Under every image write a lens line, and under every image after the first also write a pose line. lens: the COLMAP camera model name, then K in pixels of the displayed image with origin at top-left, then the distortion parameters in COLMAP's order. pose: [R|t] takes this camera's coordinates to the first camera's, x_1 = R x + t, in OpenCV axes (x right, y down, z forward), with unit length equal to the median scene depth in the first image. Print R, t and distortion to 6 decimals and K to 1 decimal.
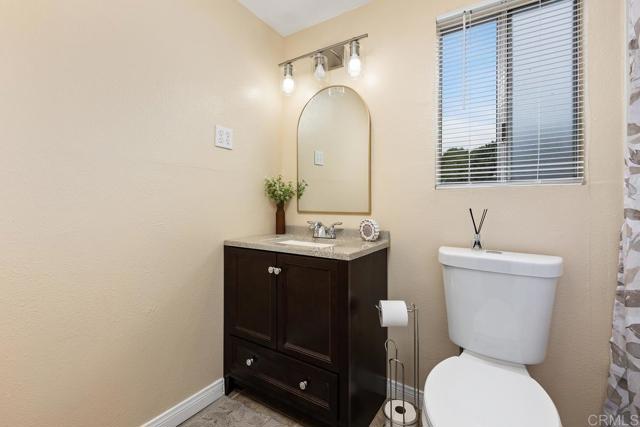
lens RADIAL K [[284.9, 0, 319.2], [0, 284.9, 210.0], [0, 0, 1]] dist [0.001970, 0.000382]
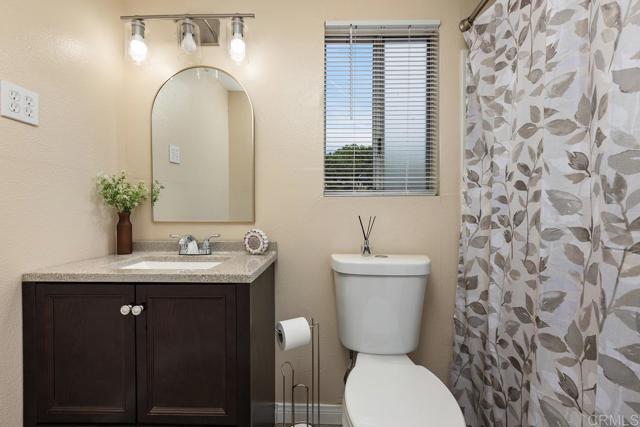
lens RADIAL K [[284.9, 0, 320.7], [0, 284.9, 215.5], [0, 0, 1]] dist [0.001970, 0.000382]
pose [[0.853584, -0.016164, 0.520704, -0.121302], [0.015189, 0.999866, 0.006139, -0.014014], [-0.520733, 0.002669, 0.853715, 0.168892]]
